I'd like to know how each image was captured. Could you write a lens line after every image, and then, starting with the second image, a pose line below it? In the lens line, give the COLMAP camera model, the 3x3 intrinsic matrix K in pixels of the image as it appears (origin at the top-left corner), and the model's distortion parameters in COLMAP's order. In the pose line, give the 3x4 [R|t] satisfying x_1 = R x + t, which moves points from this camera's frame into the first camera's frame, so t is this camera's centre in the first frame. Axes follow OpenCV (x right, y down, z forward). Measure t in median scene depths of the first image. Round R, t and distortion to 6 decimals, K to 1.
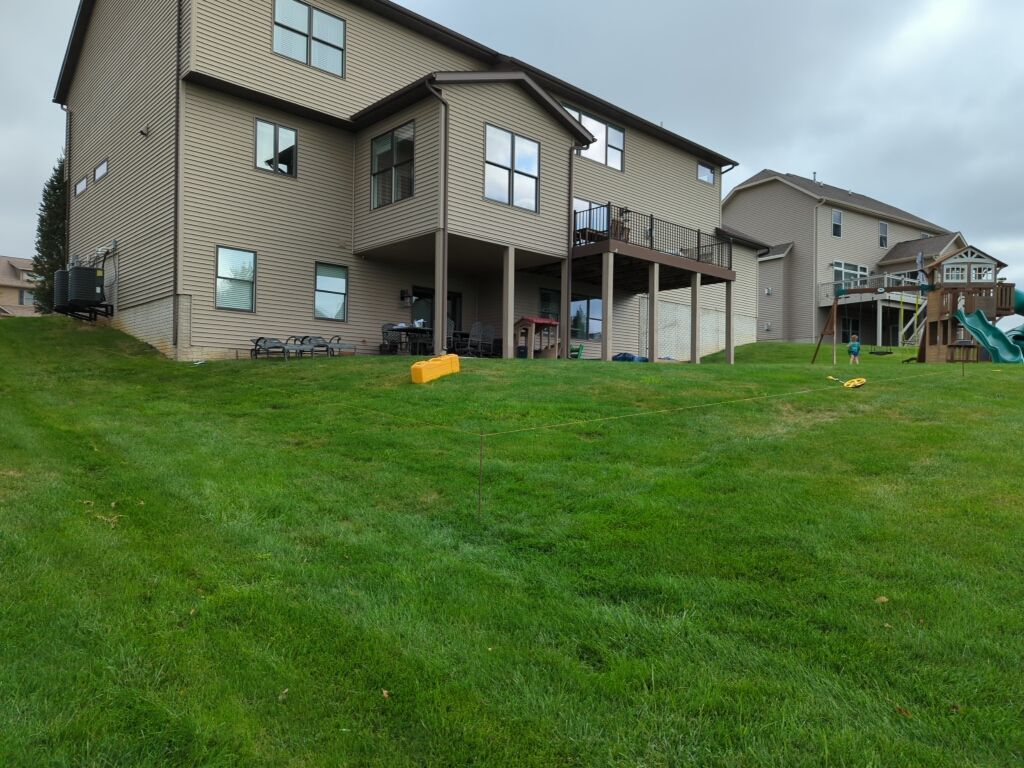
lens RADIAL K [[721.7, 0, 517.4], [0, 721.7, 388.8], [0, 0, 1]] dist [0.066241, -0.053054]
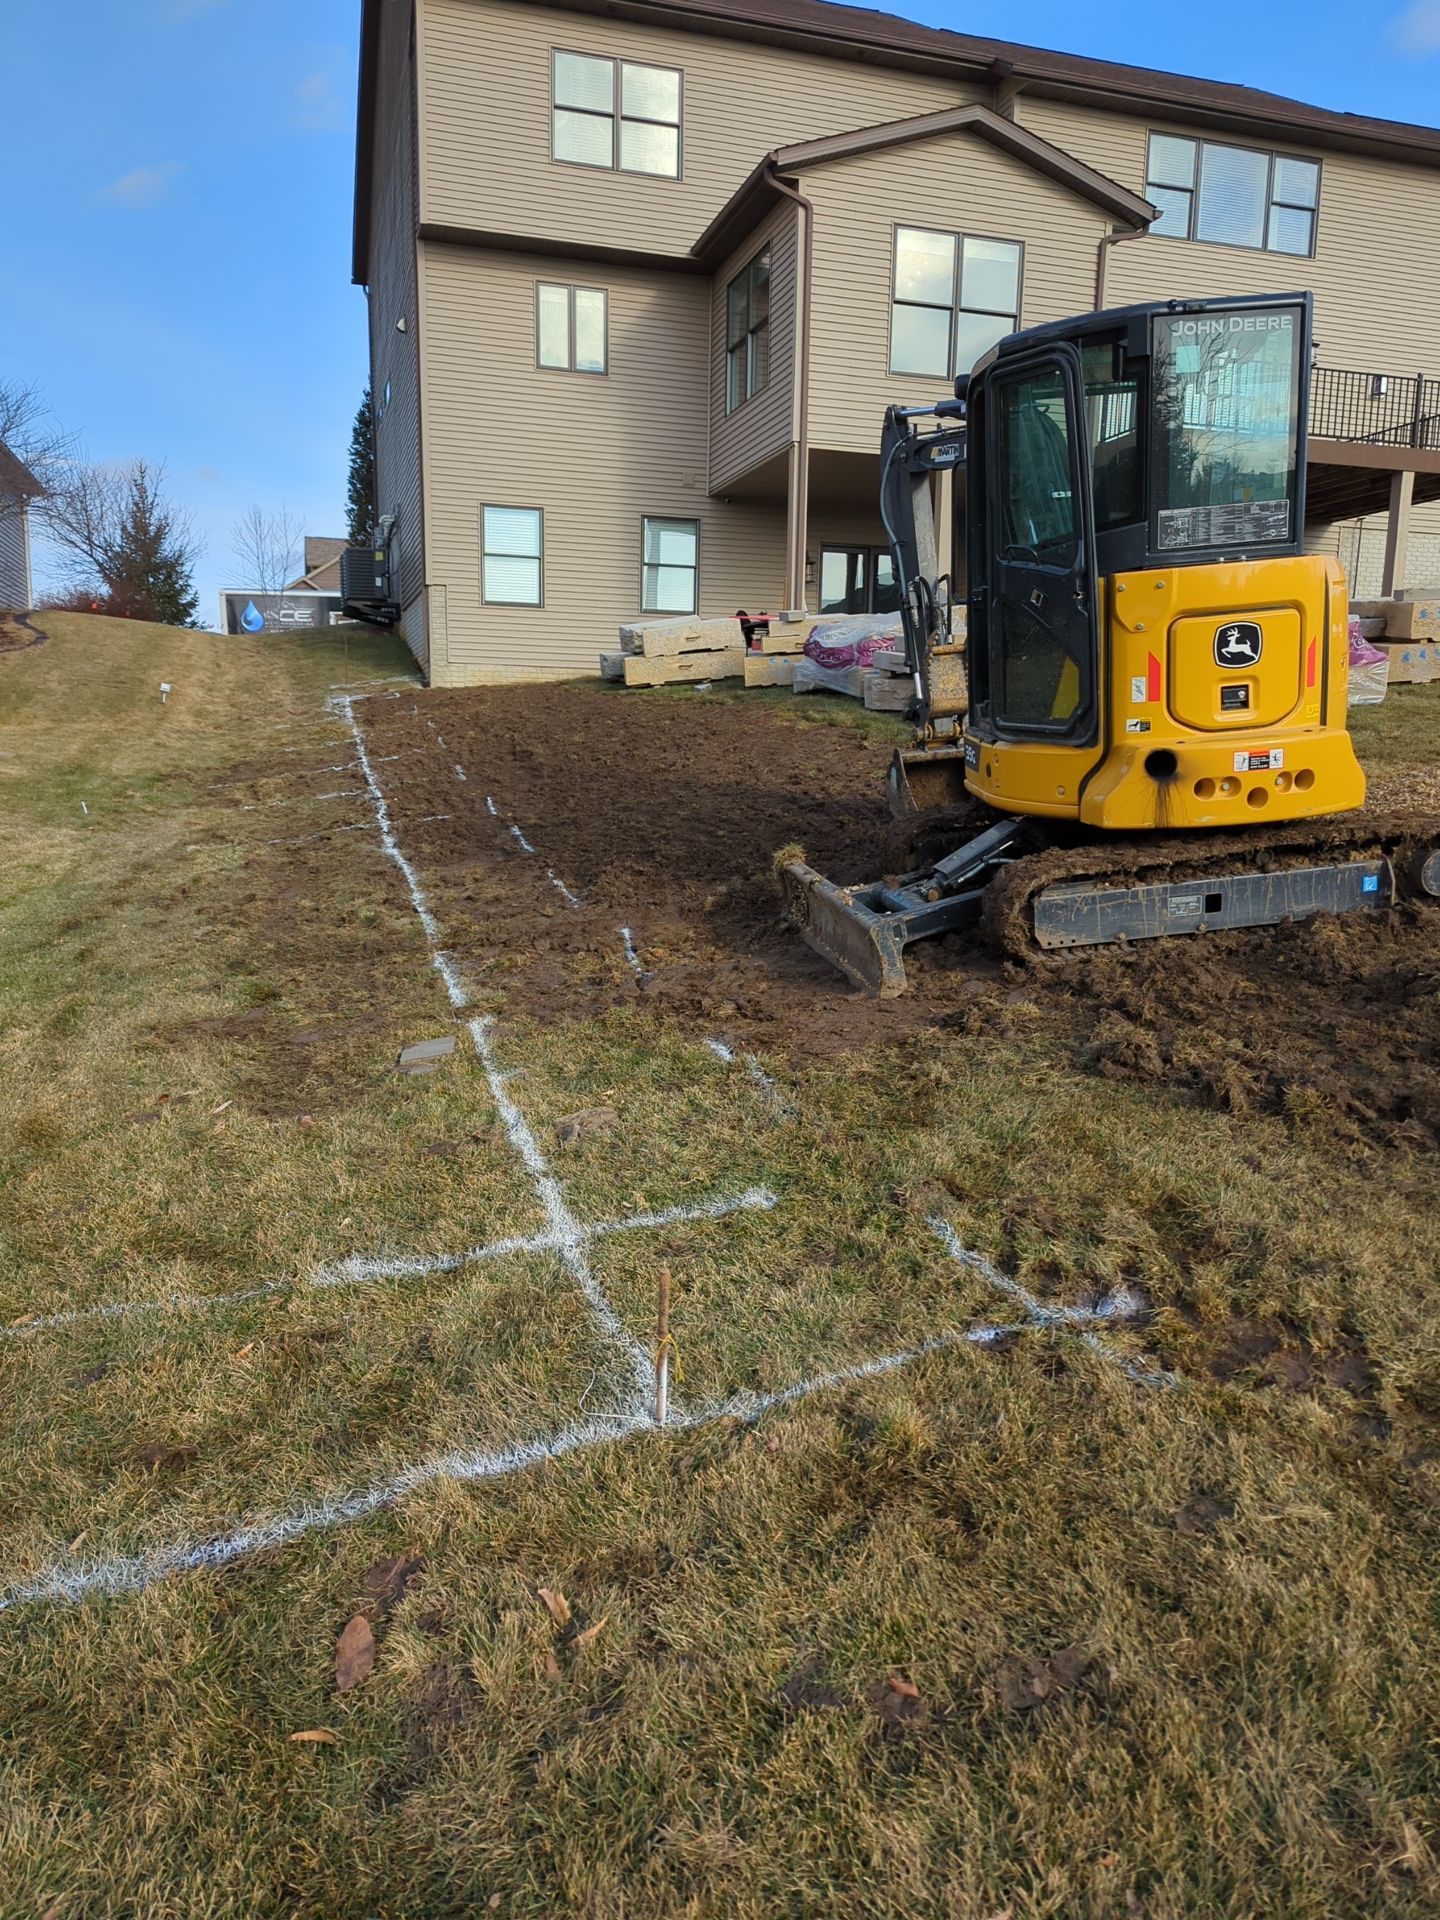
lens RADIAL K [[1339.5, 0, 720.0], [0, 1339.5, 960.0], [0, 0, 1]] dist [0.068153, -0.061685]
pose [[0.903878, 0.065886, -0.422686, 0.274799], [0.006146, 0.985967, 0.166830, 0.004802], [0.427746, -0.153392, 0.890788, -0.039997]]
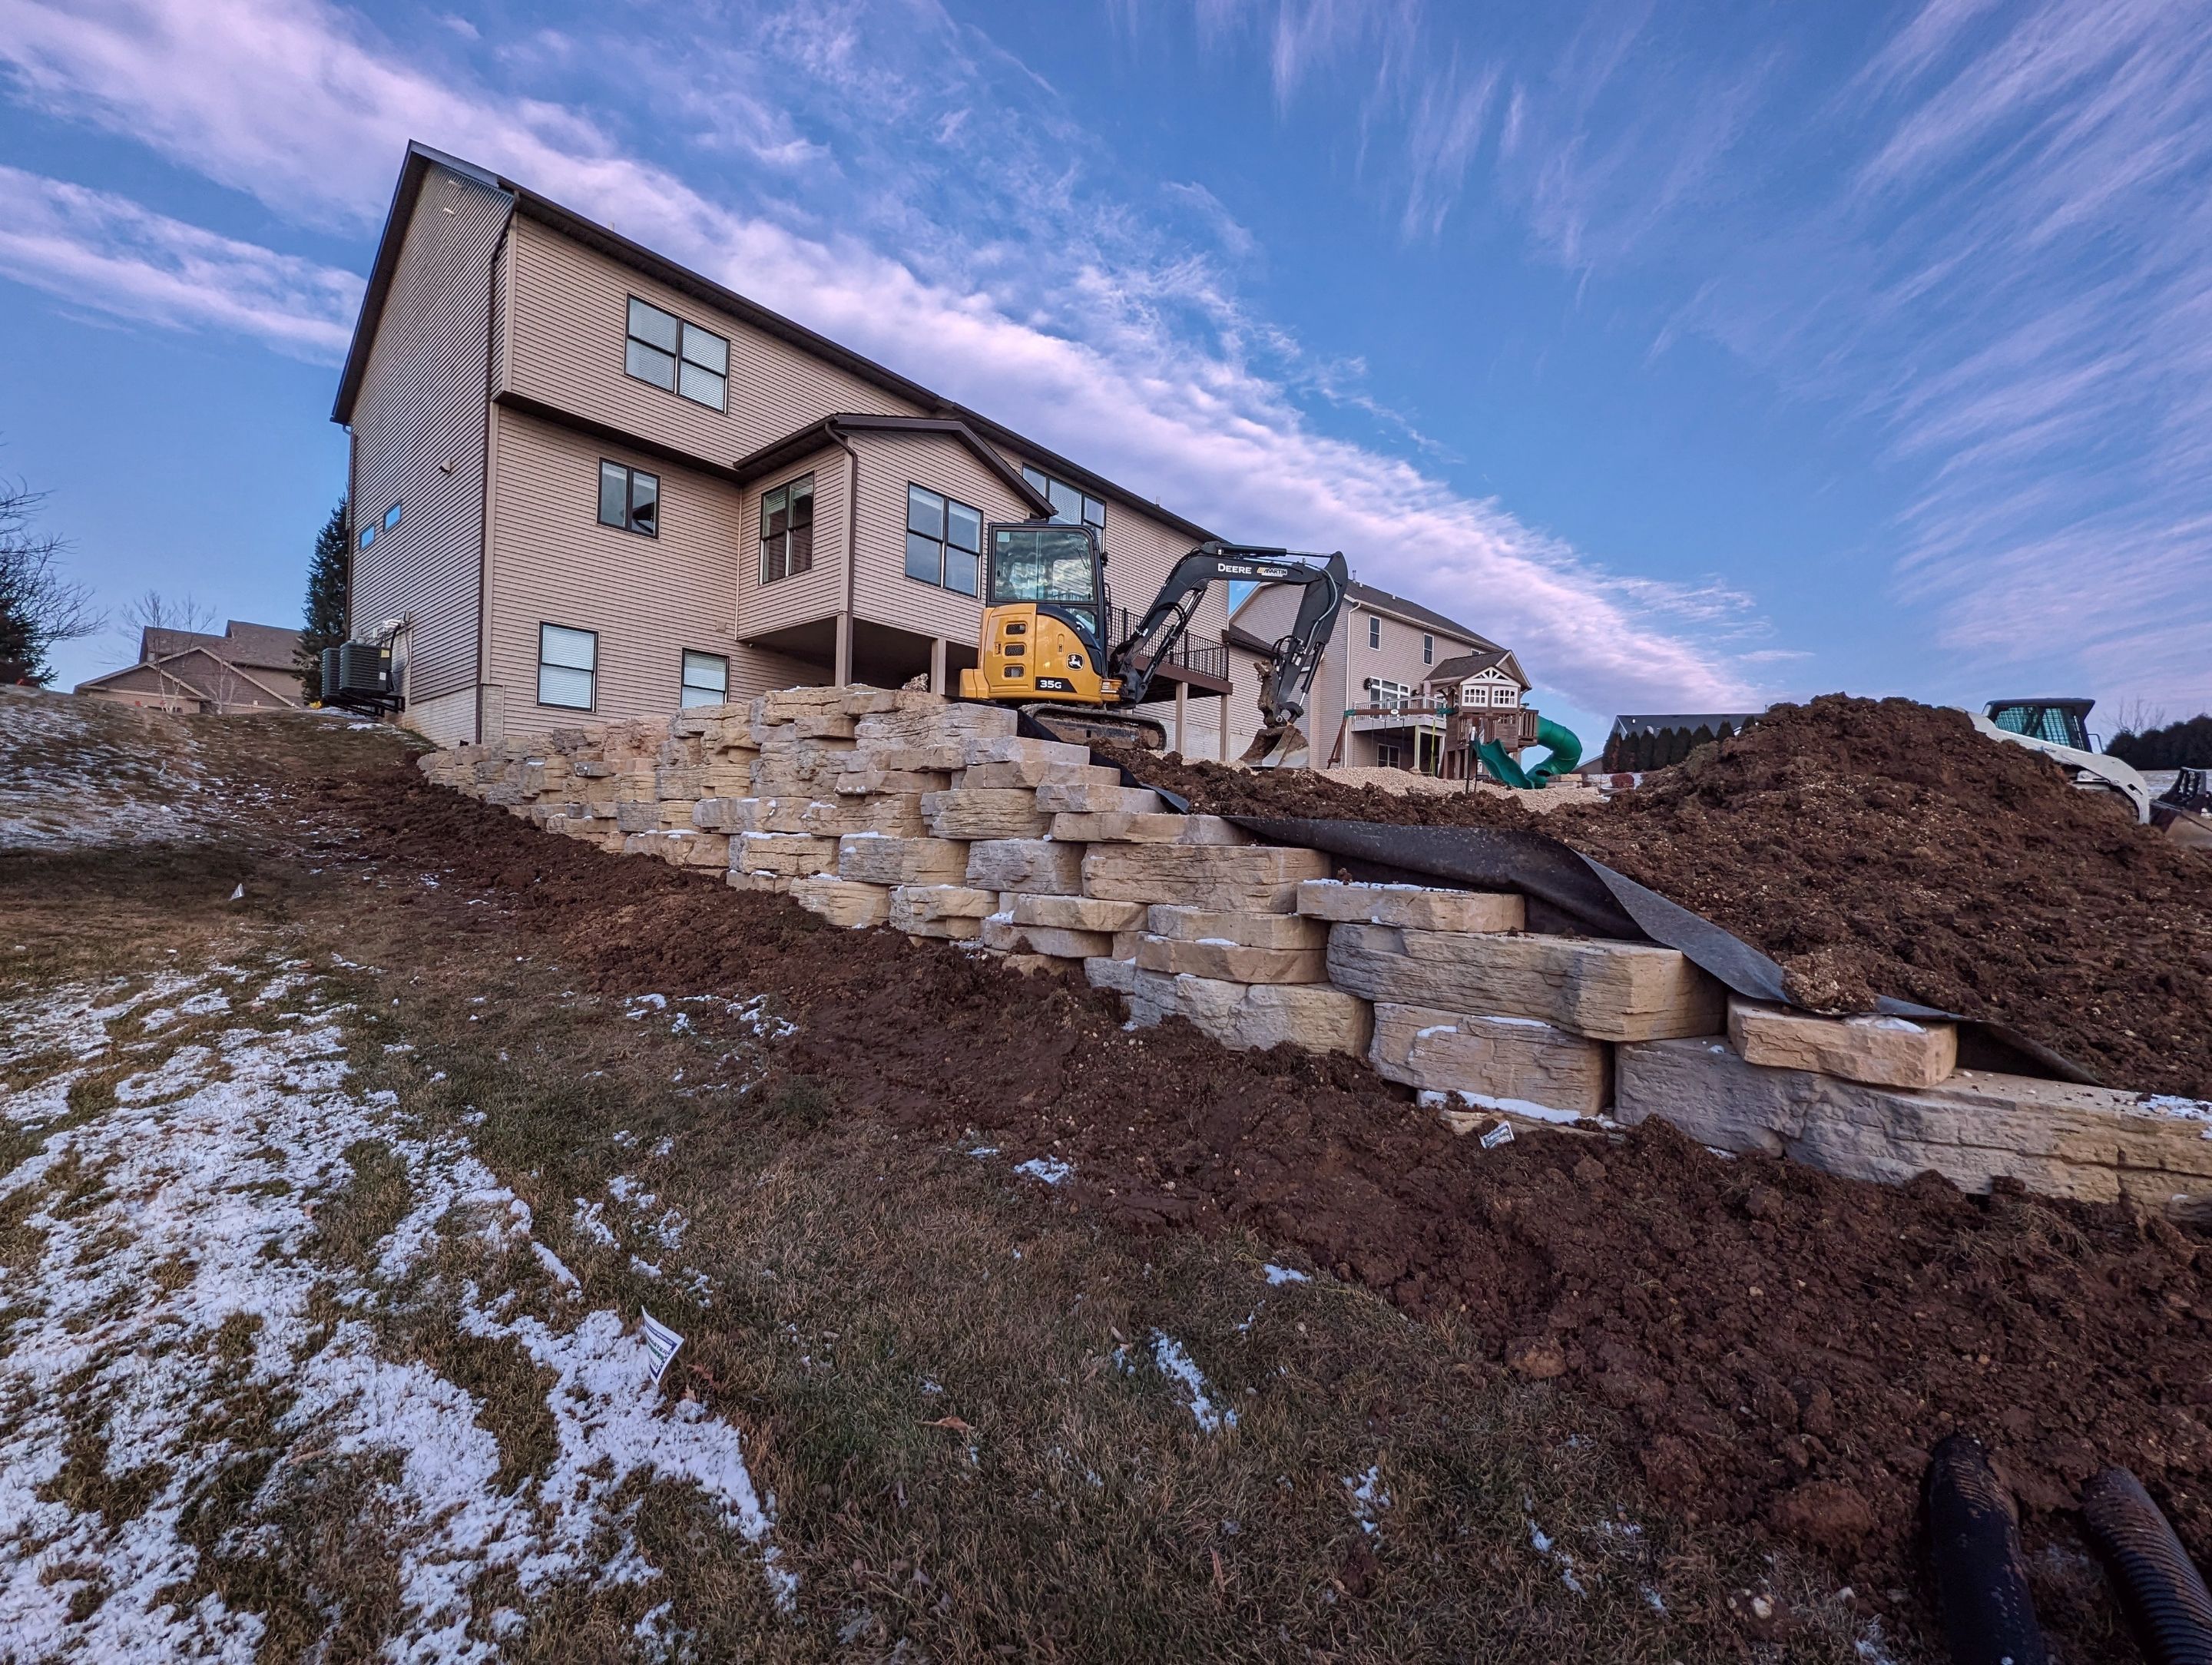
lens RADIAL K [[915.2, 0, 1123.9], [0, 915.2, 836.1], [0, 0, 1]] dist [-0.000729, -0.000937]
pose [[0.992314, 0.016854, 0.122594, 0.066052], [-0.018079, 0.999797, 0.008881, 0.005691], [-0.122419, -0.011029, 0.992417, -0.016905]]
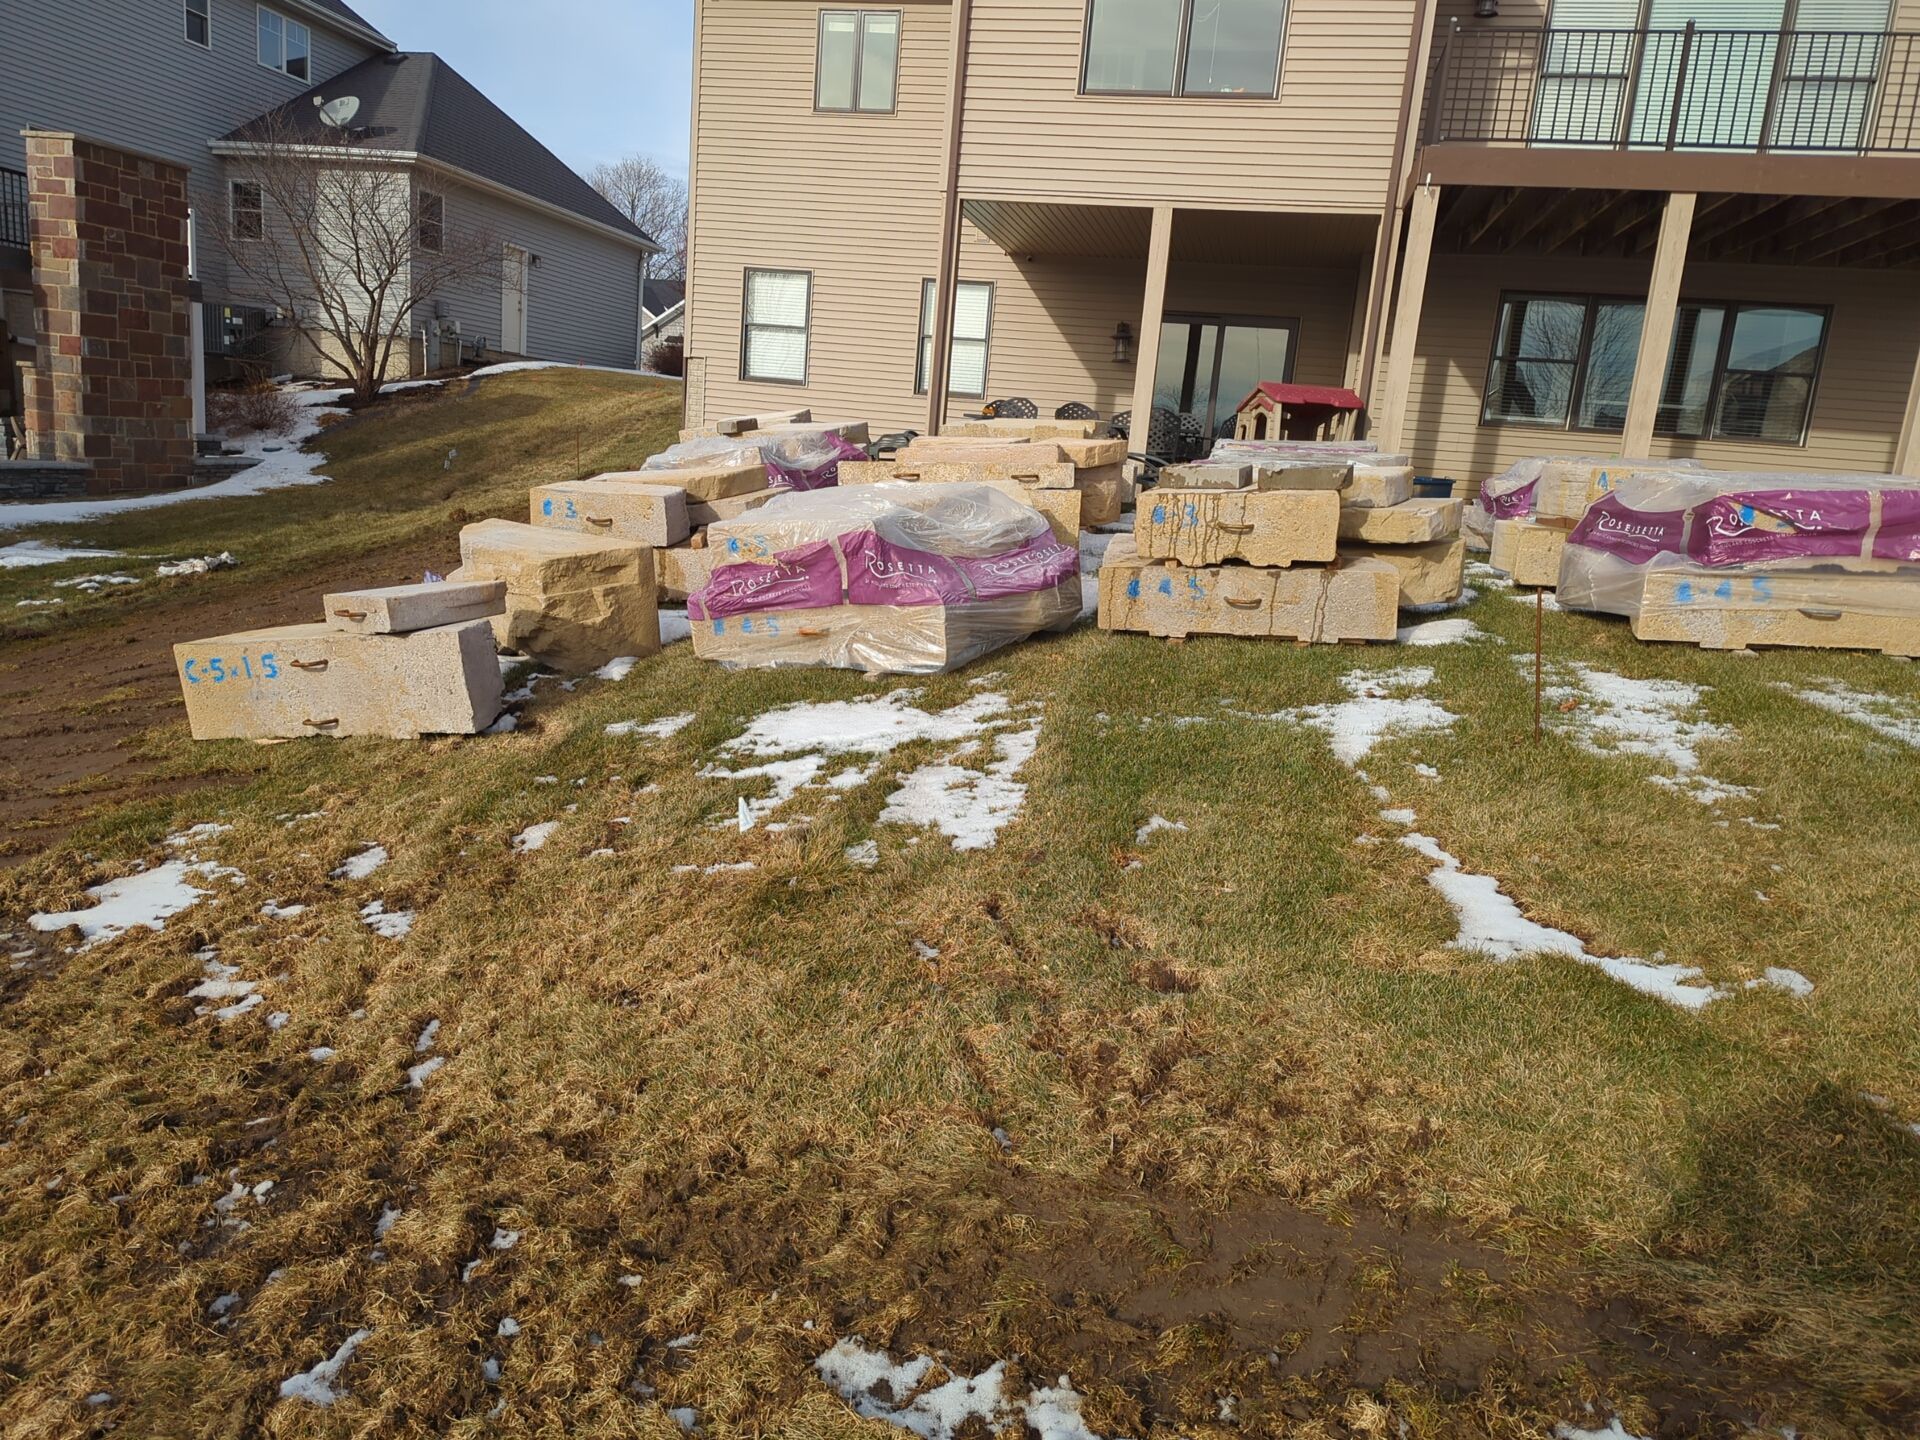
lens RADIAL K [[1339.5, 0, 958.9], [0, 1339.5, 729.7], [0, 0, 1]] dist [0.068153, -0.061685]
pose [[0.555620, 0.204474, -0.805901, 0.548045], [-0.059178, 0.976555, 0.206972, -0.059909], [0.829328, -0.067306, 0.554694, 0.447289]]
